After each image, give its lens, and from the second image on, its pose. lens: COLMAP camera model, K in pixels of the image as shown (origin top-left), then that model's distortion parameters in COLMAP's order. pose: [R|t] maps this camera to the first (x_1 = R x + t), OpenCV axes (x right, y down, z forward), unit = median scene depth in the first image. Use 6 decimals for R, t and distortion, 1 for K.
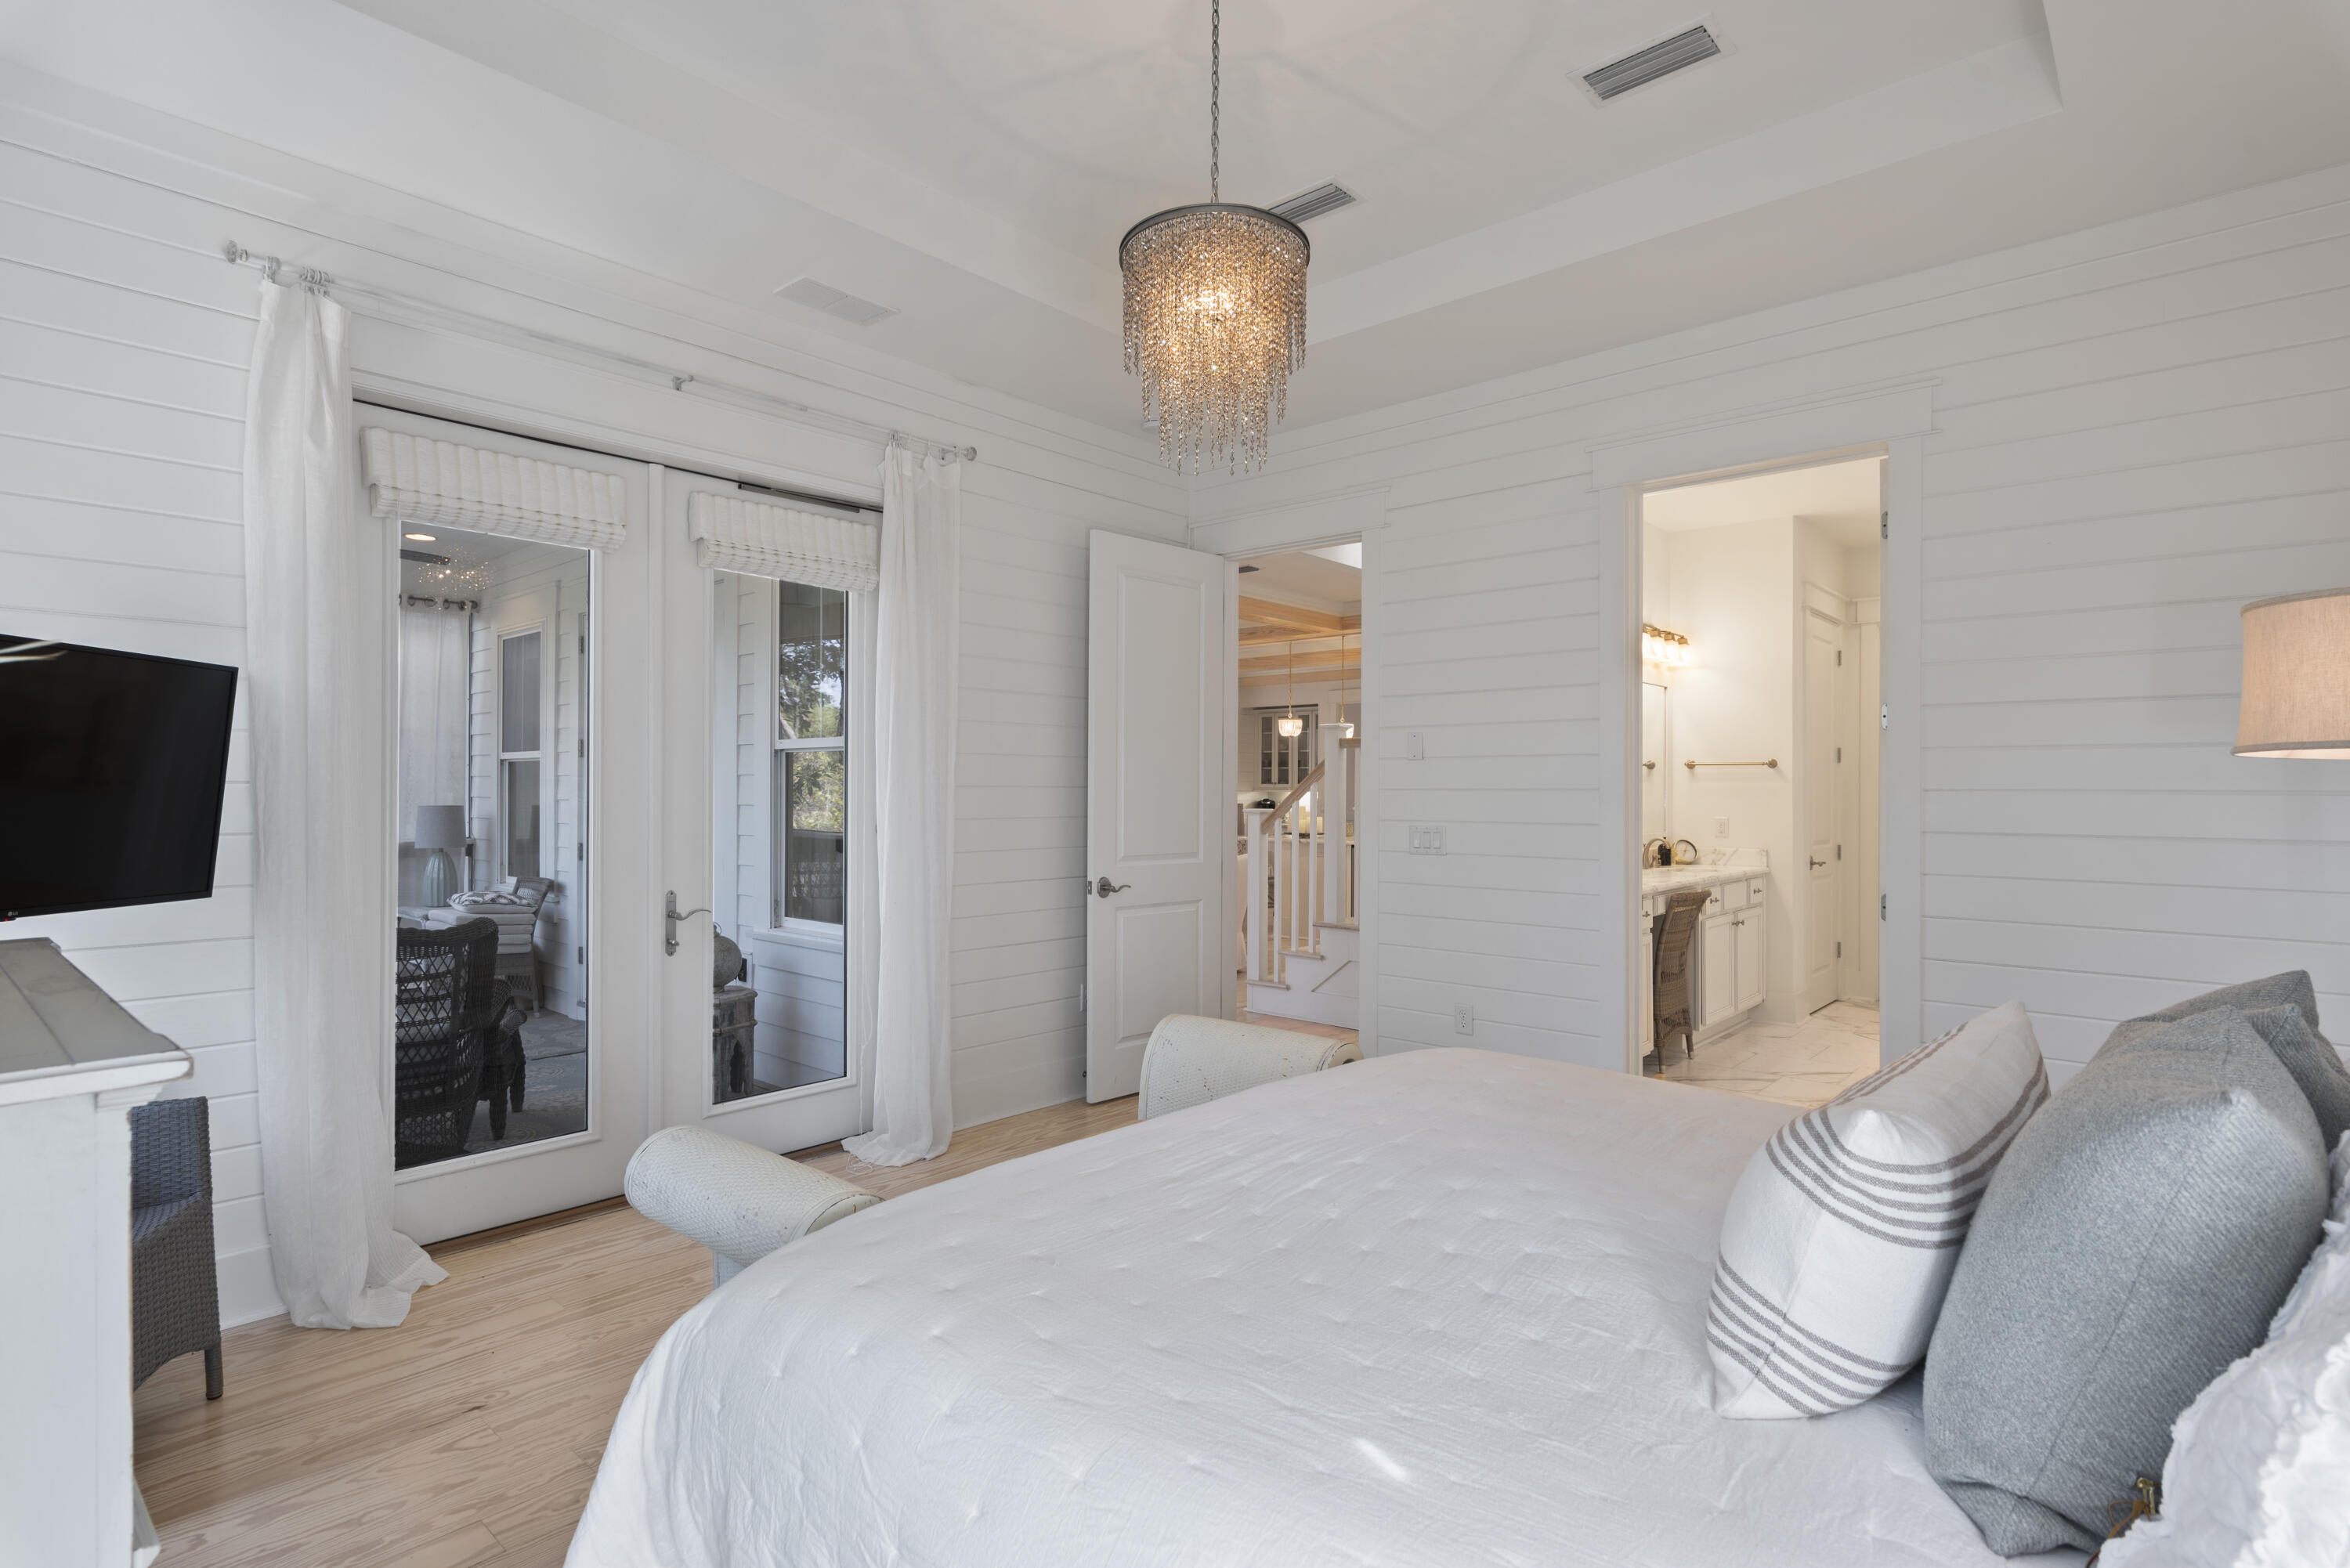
lens RADIAL K [[1179.3, 0, 1191.0], [0, 1179.3, 776.4], [0, 0, 1]] dist [0.001859, 0.001243]
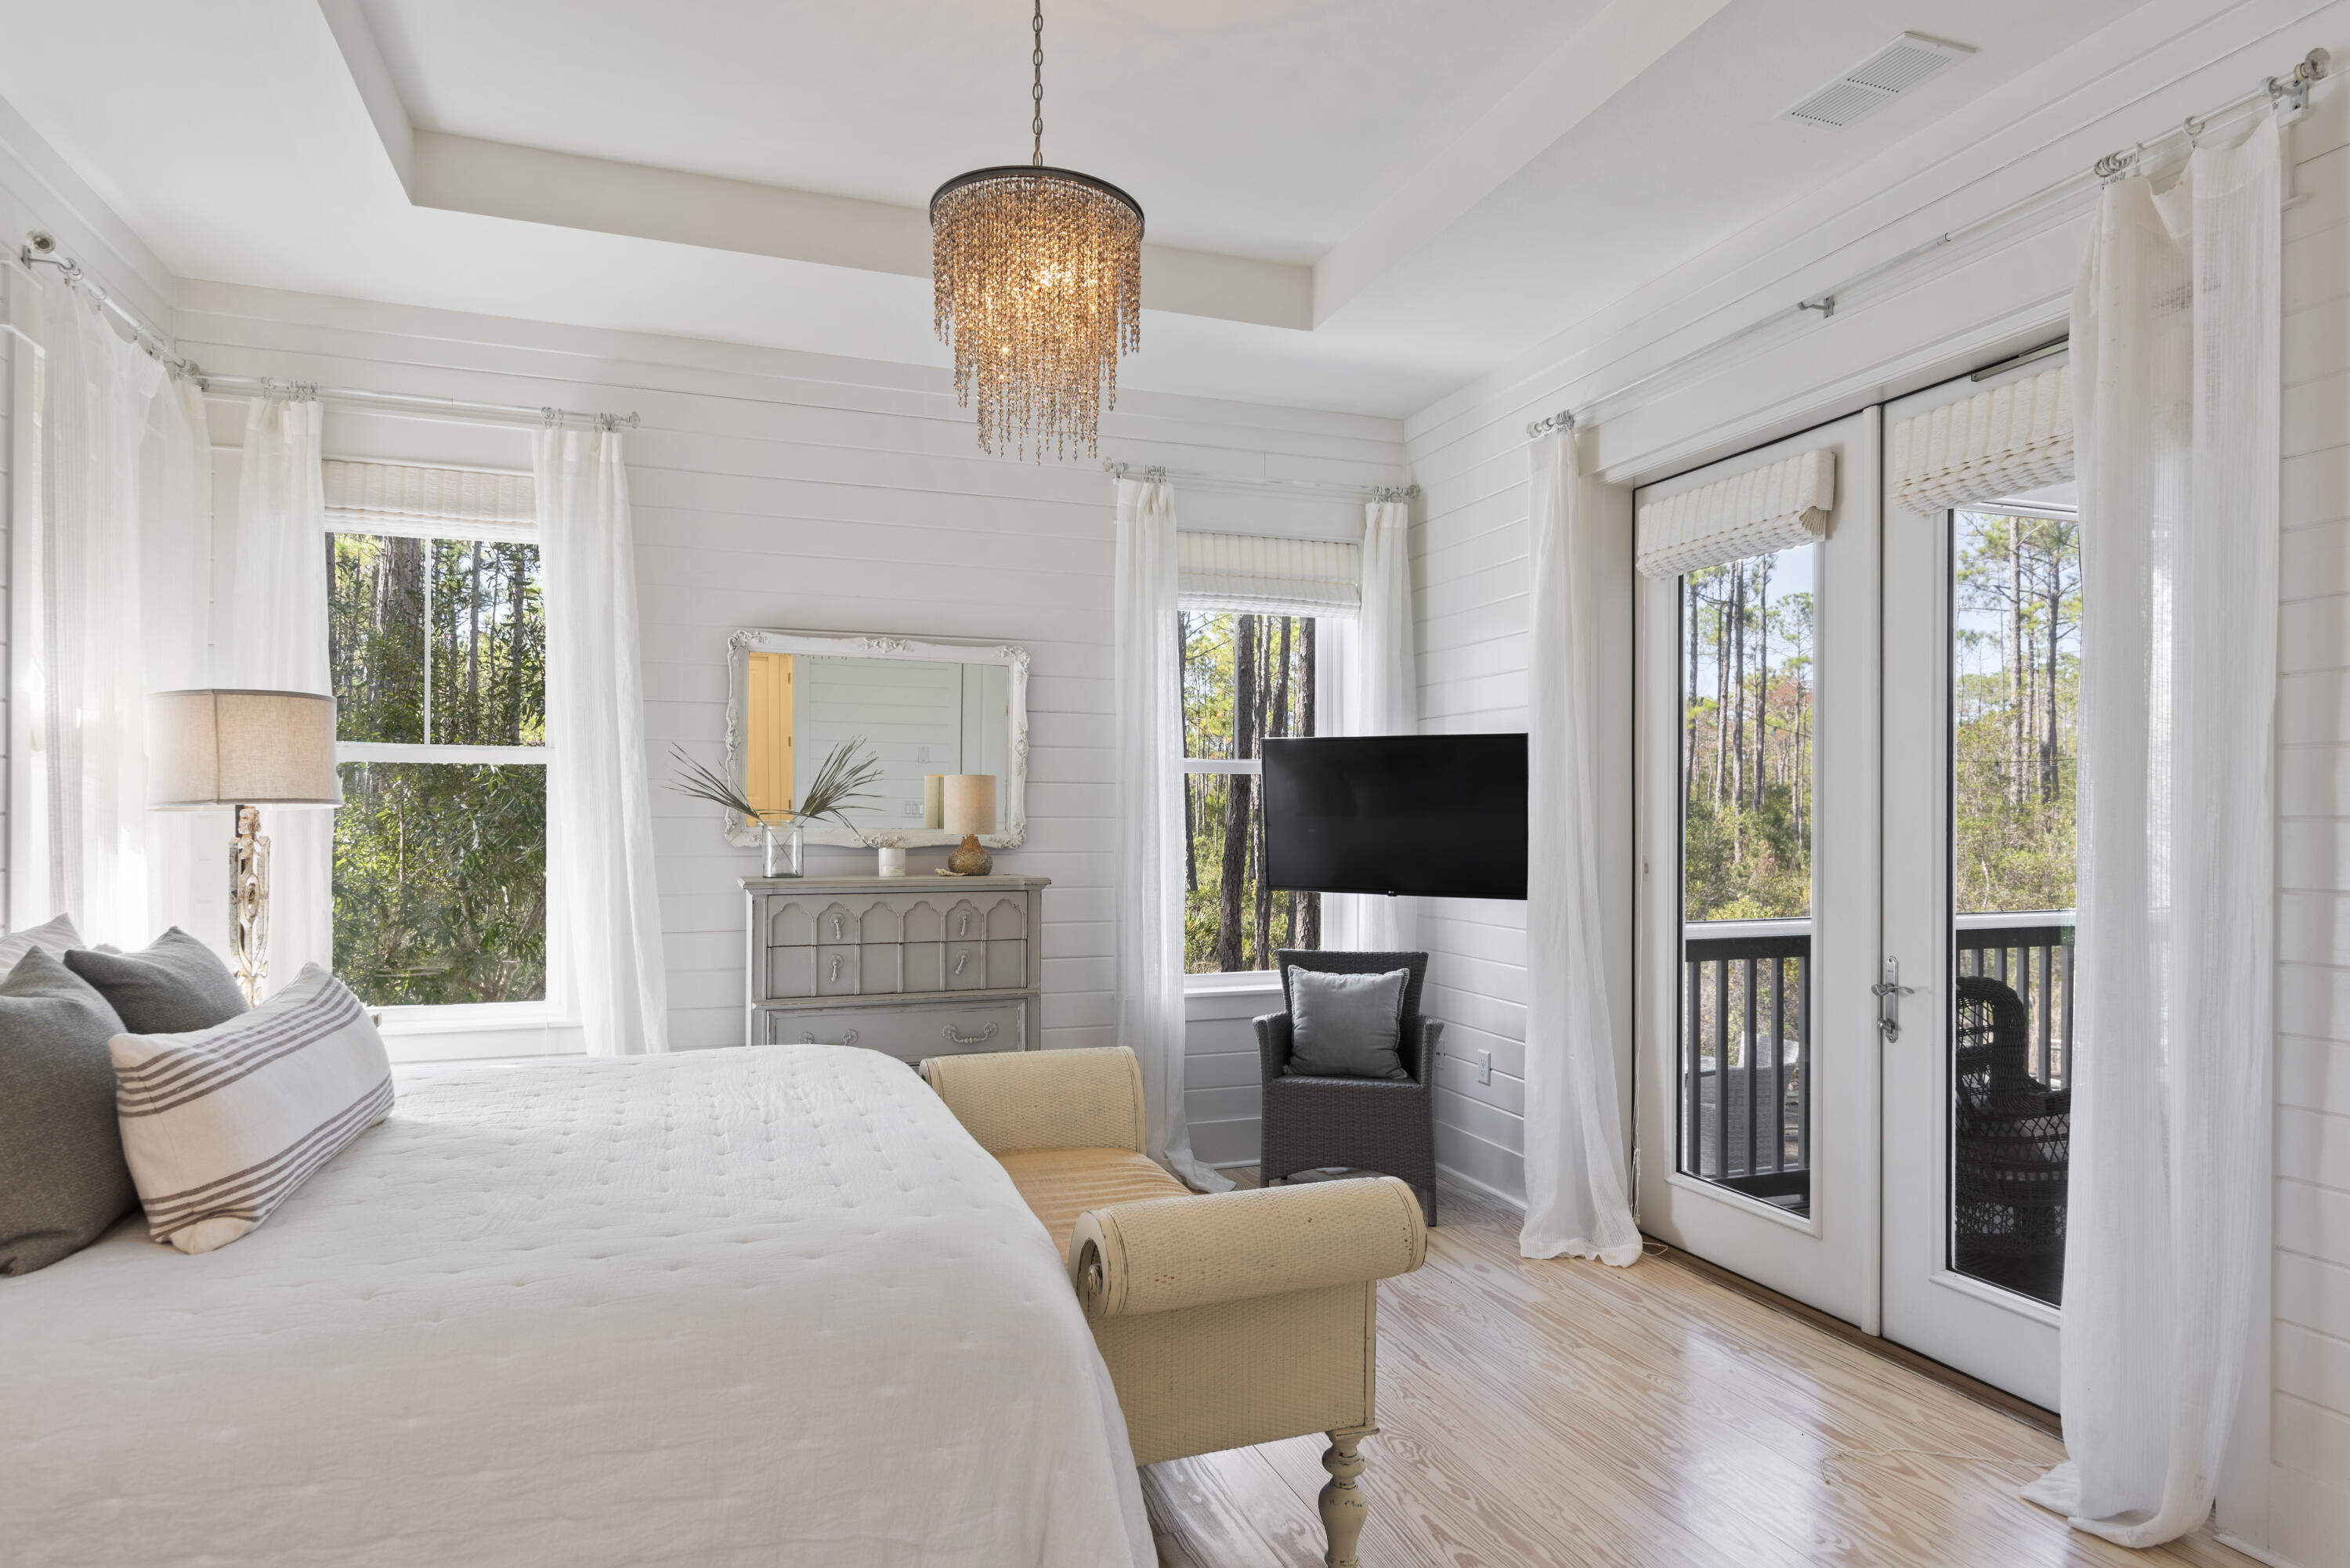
lens RADIAL K [[1320.1, 0, 1167.9], [0, 1320.1, 838.5], [0, 0, 1]] dist [0.000825, 0.000177]
pose [[-0.487137, 0.006814, -0.873299, 0.725546], [0.001287, 0.999974, 0.007085, 0.018887], [0.873325, 0.002328, -0.487133, 1.380885]]
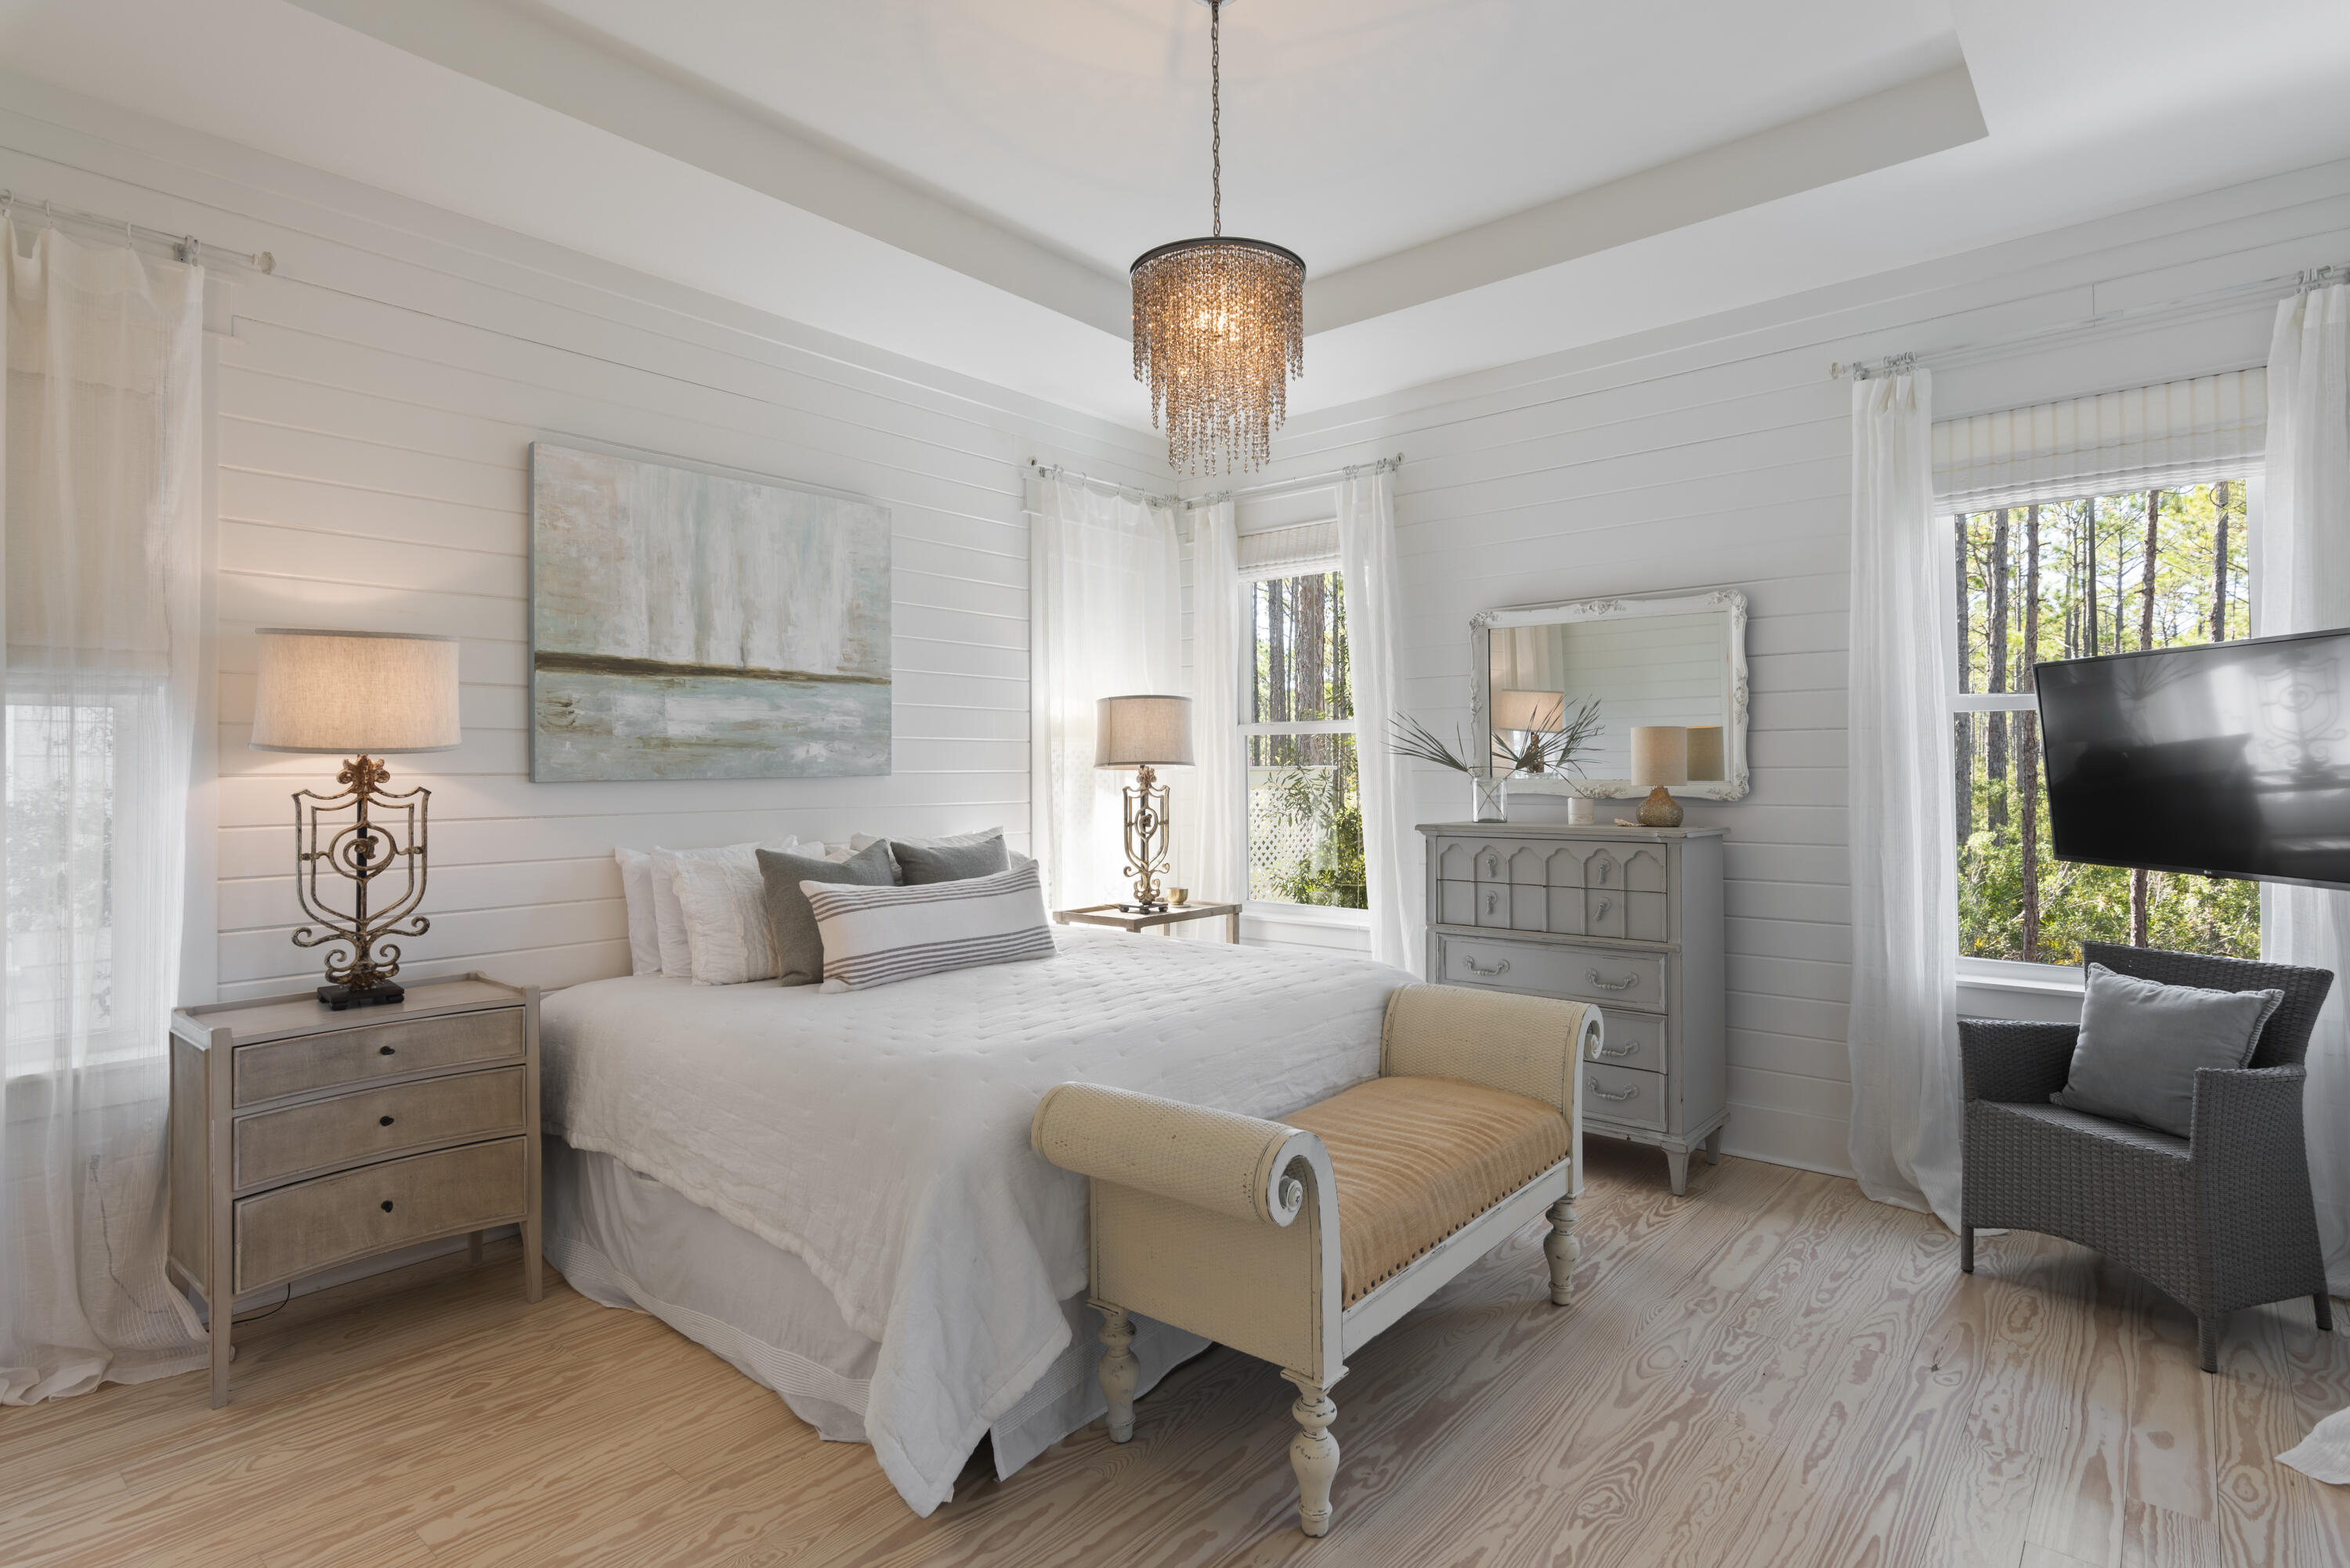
lens RADIAL K [[1179.3, 0, 1191.0], [0, 1179.3, 776.4], [0, 0, 1]] dist [0.001859, 0.001243]
pose [[-0.999720, -0.000009, -0.023649, 0.060943], [0.000140, 0.999980, -0.006293, 0.022360], [0.023649, -0.006294, -0.999701, 1.805663]]
